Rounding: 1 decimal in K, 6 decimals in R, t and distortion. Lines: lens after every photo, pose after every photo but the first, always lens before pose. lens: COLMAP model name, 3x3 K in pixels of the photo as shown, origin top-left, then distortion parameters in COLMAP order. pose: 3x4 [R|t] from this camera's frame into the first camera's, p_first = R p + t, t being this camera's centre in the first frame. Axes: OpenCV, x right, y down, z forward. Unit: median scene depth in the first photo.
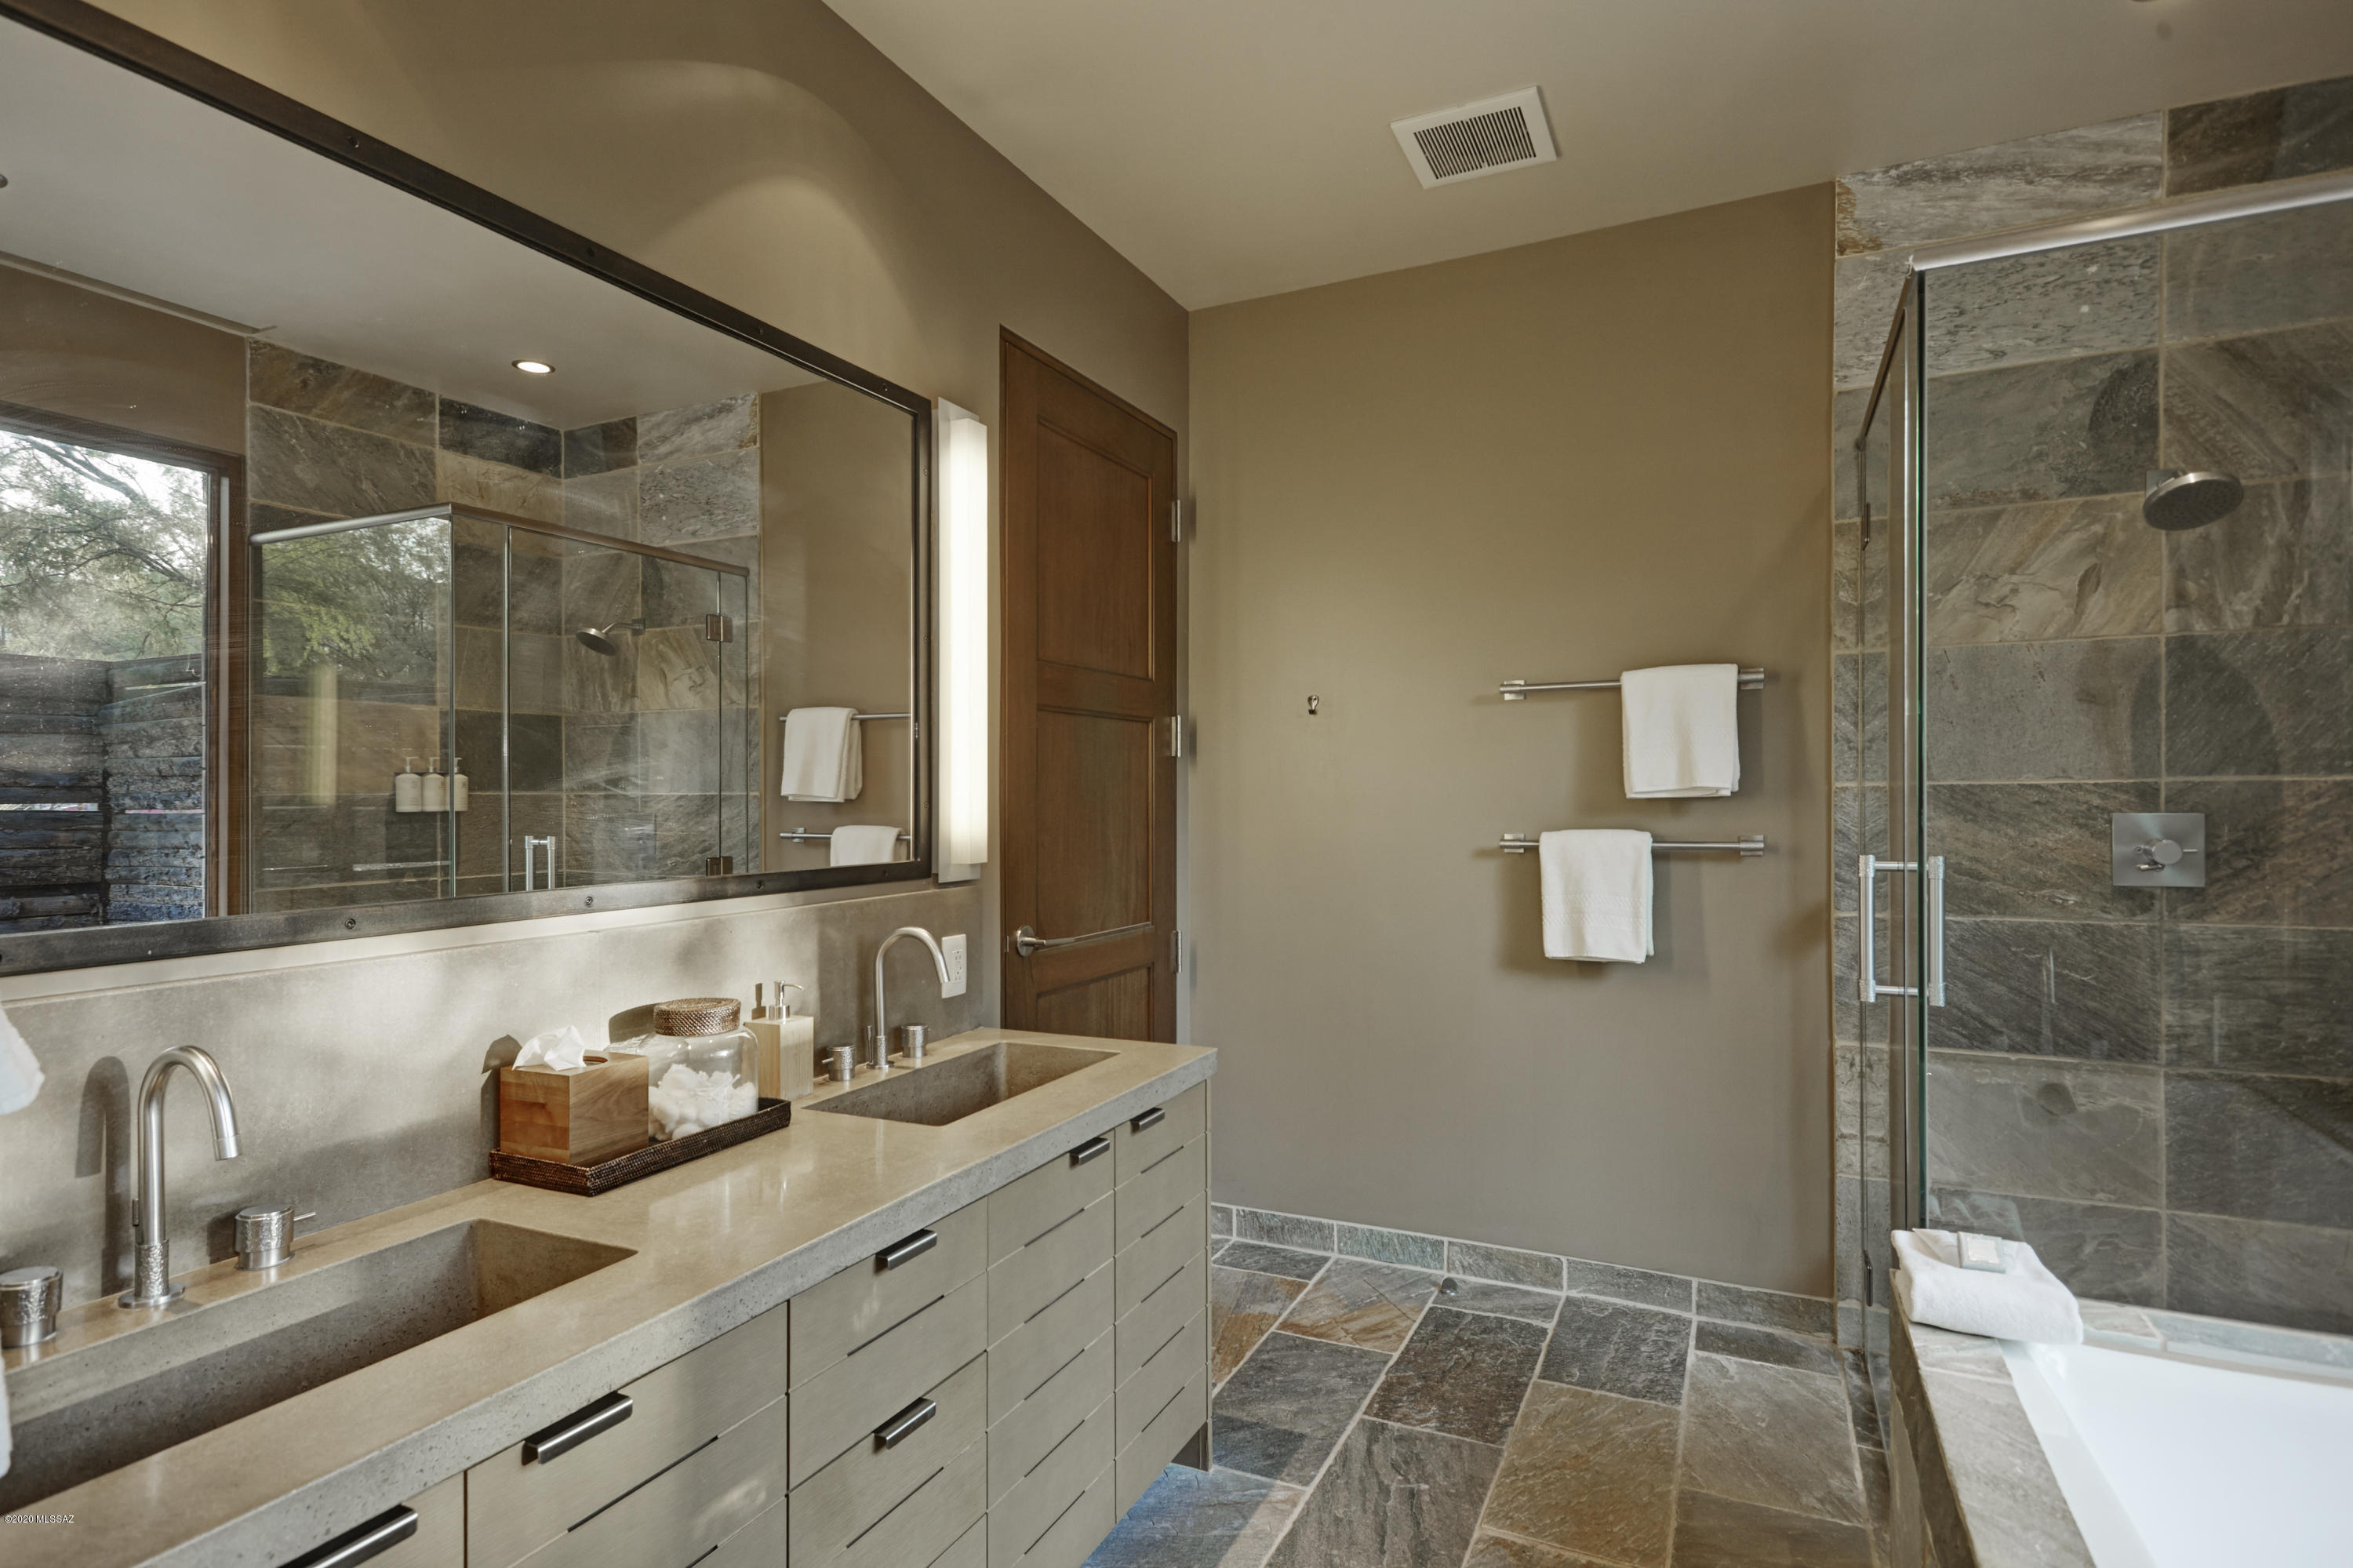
lens RADIAL K [[1223.0, 0, 1179.5], [0, 1223.0, 792.3], [0, 0, 1]] dist [0.006770, 0.000901]
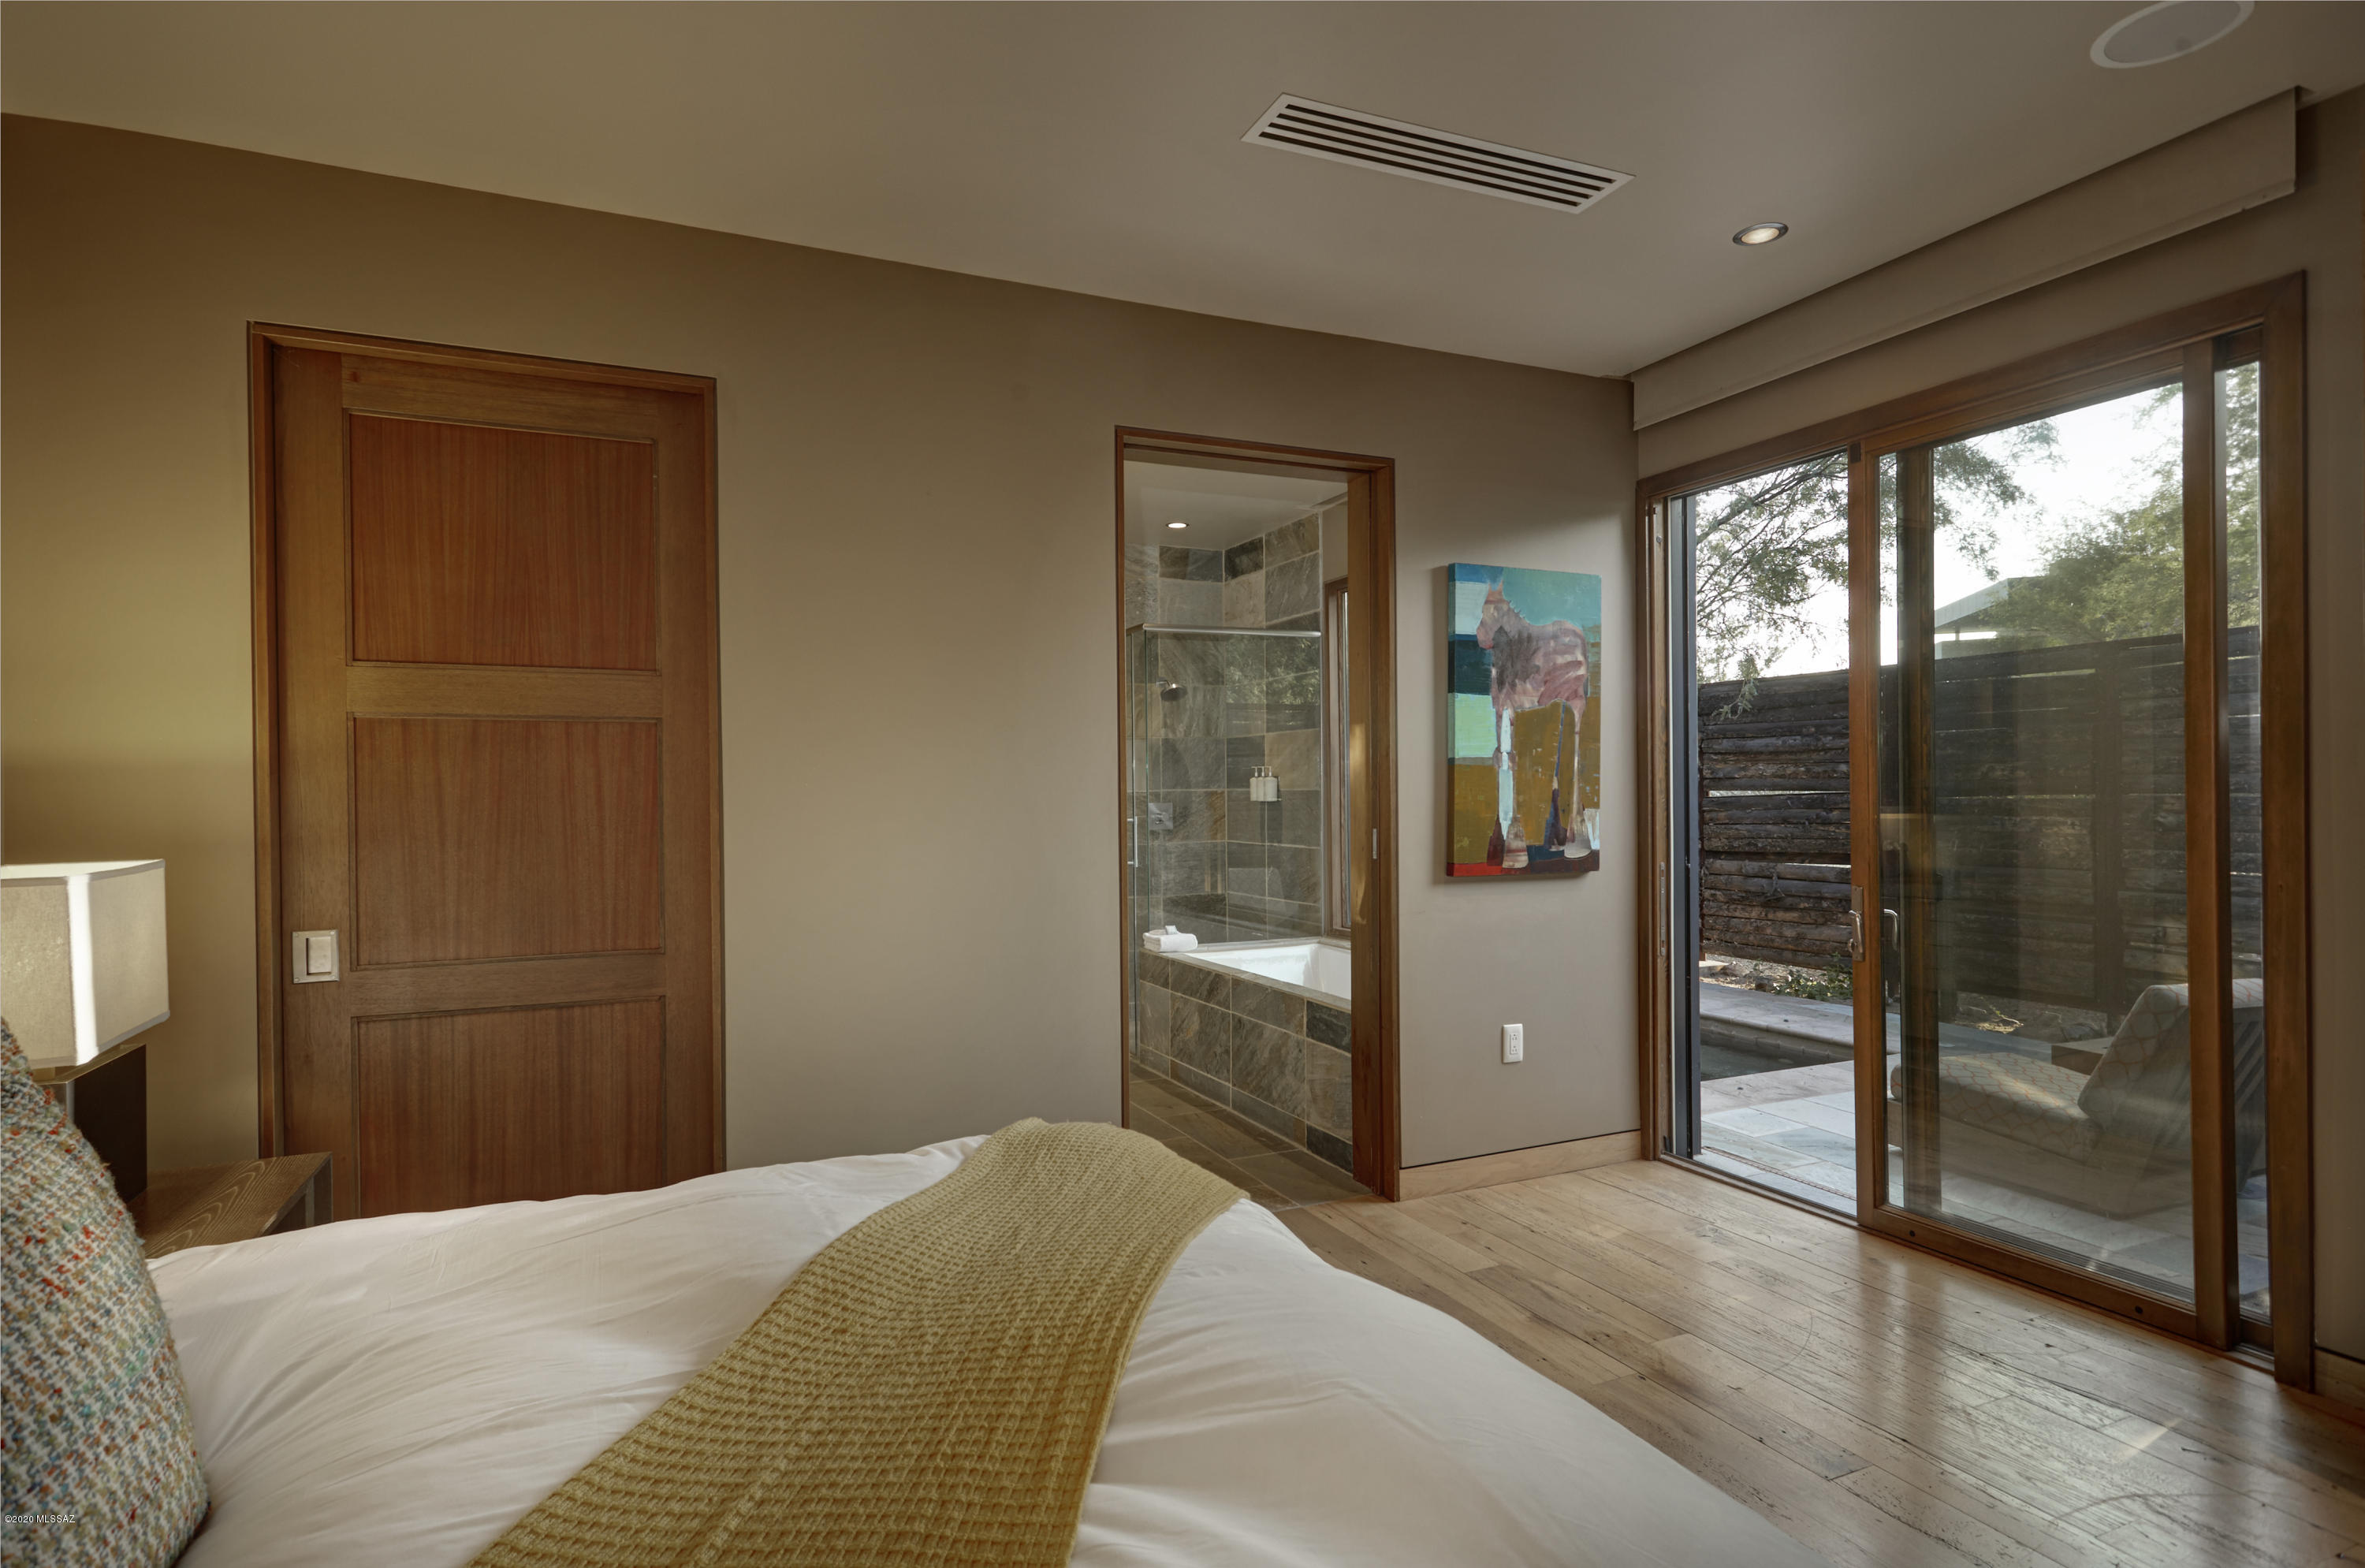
lens RADIAL K [[1229.2, 0, 1177.8], [0, 1229.2, 793.8], [0, 0, 1]] dist [0.006770, 0.000901]
pose [[0.654285, 0.004361, 0.756235, -1.245109], [-0.001786, 0.999989, -0.004222, 0.008177], [-0.756246, 0.001412, 0.654286, -0.818747]]
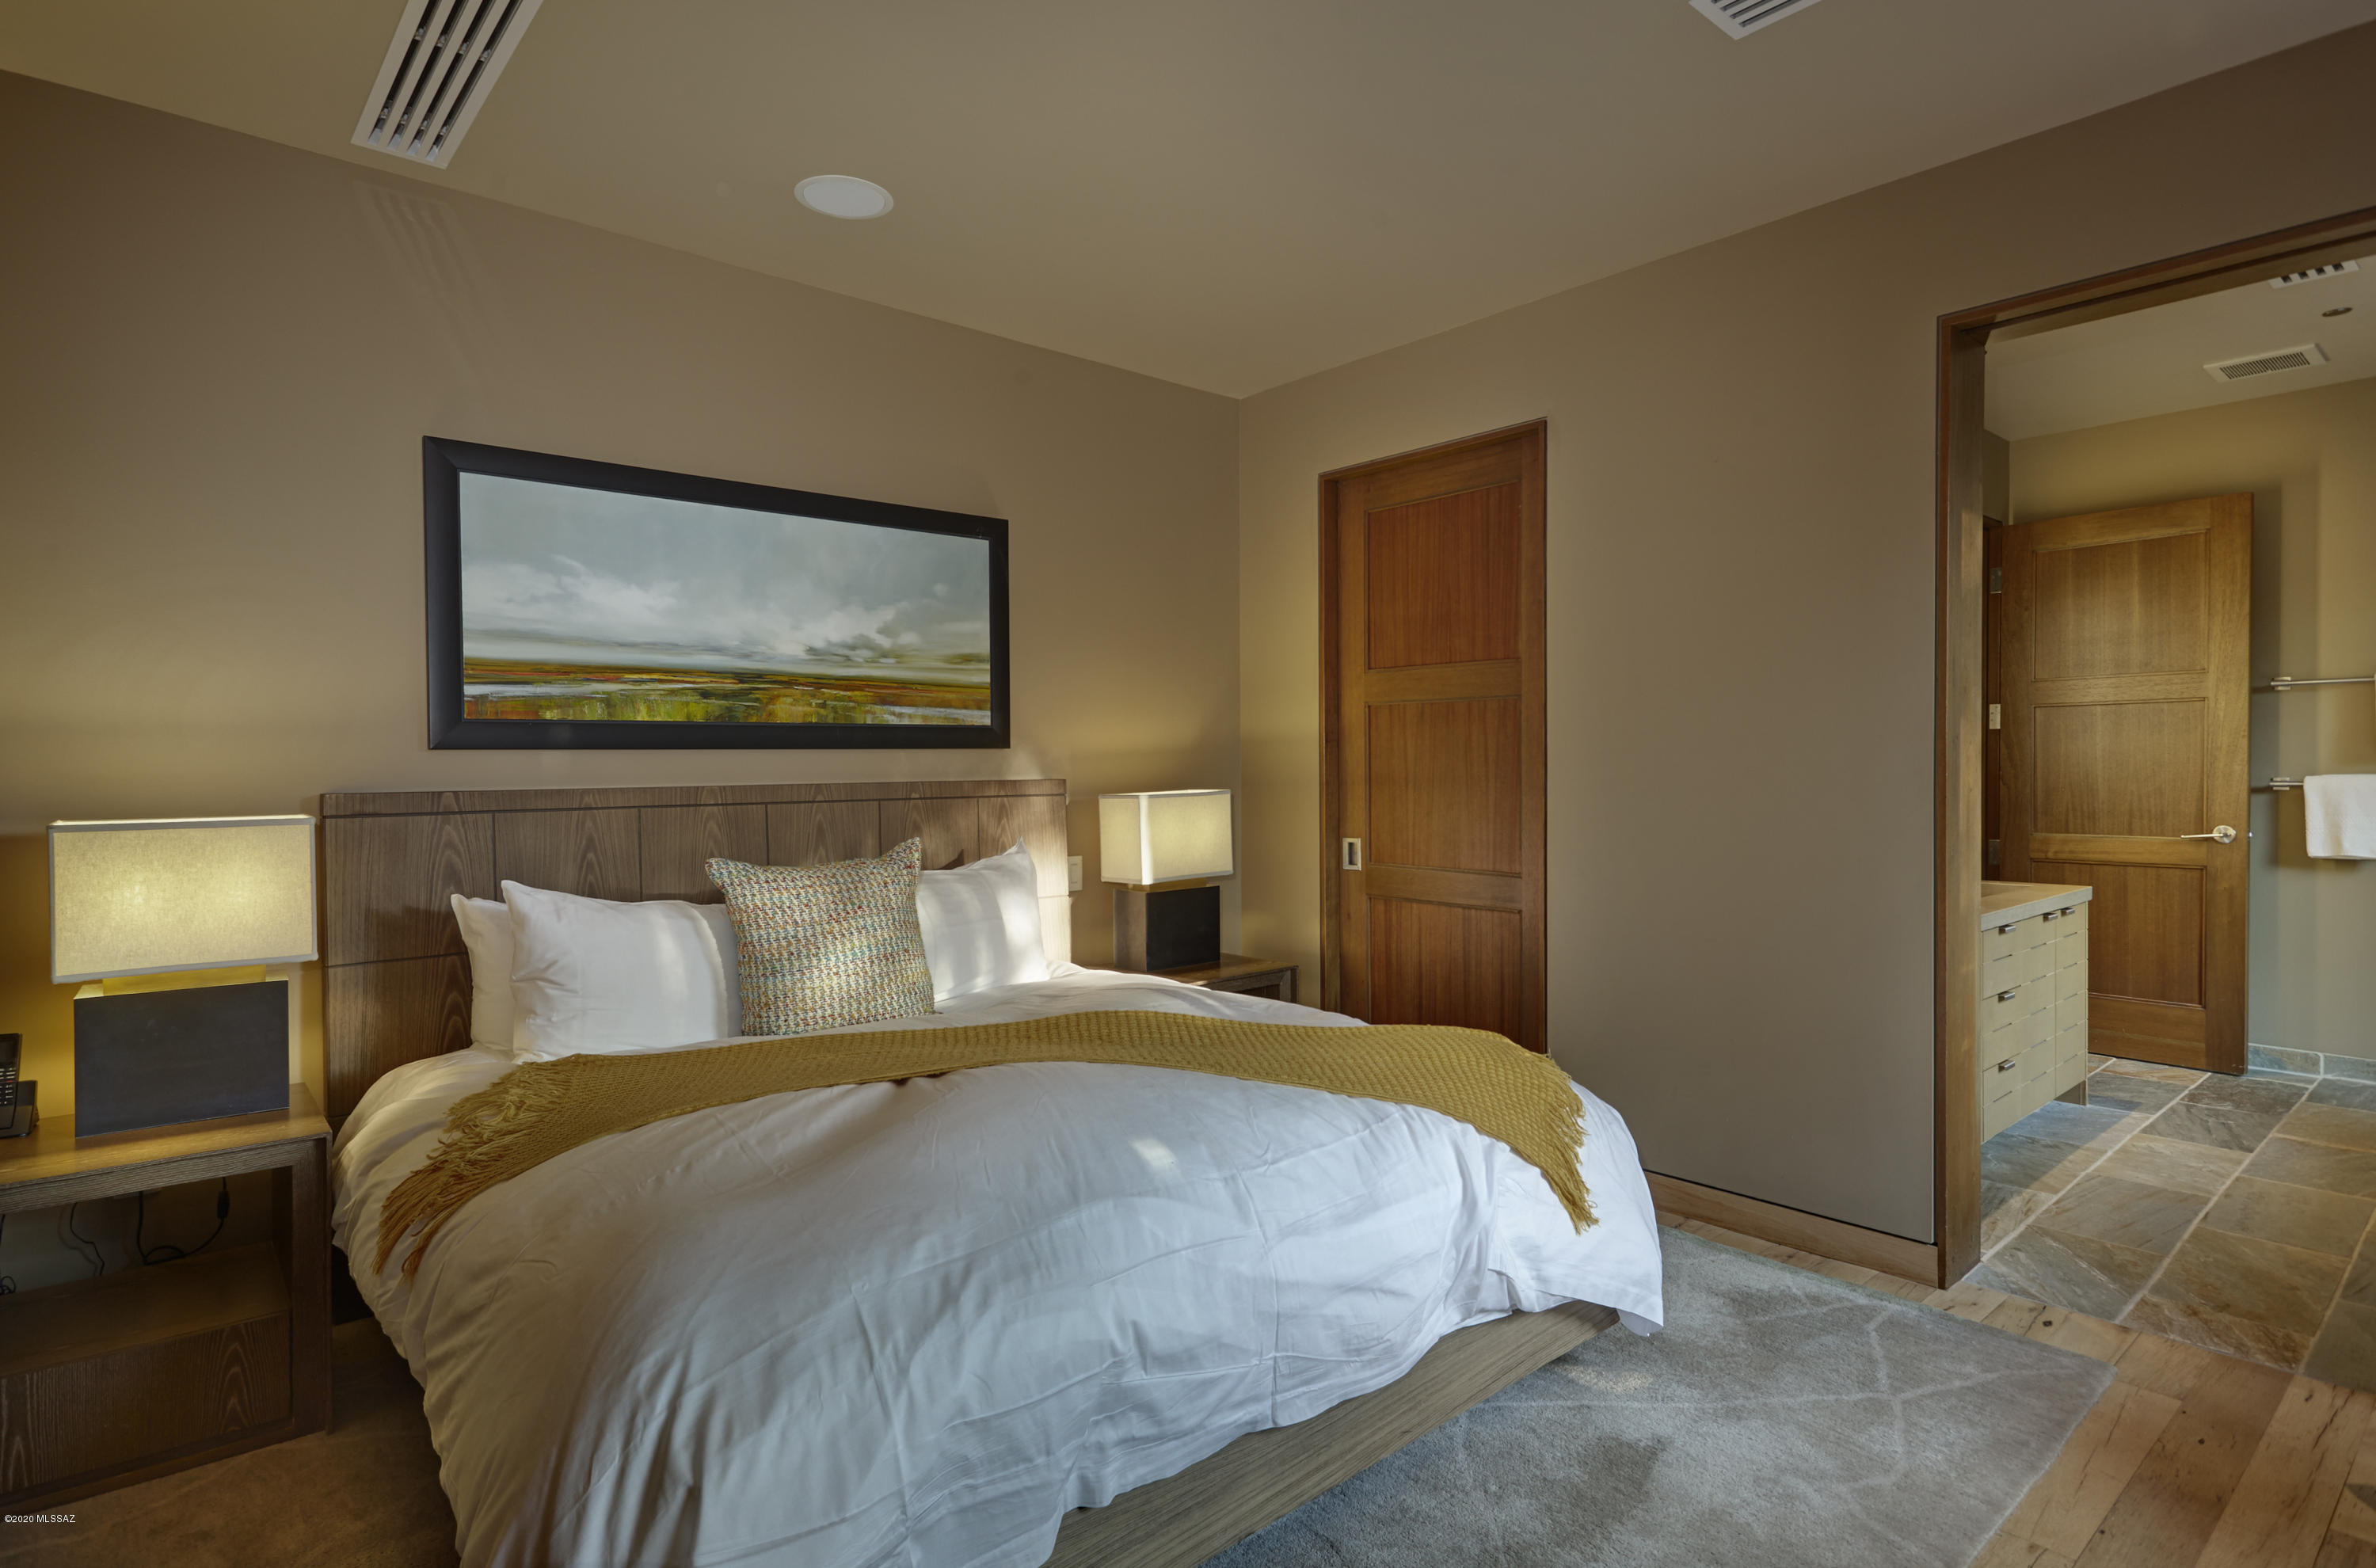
lens RADIAL K [[1234.9, 0, 1199.9], [0, 1234.9, 764.1], [0, 0, 1]] dist [0.006770, 0.000901]
pose [[0.916013, 0.006033, -0.401103, -0.434582], [-0.001548, 0.999933, 0.011506, 0.000739], [0.401145, -0.009918, 0.915961, -1.223675]]
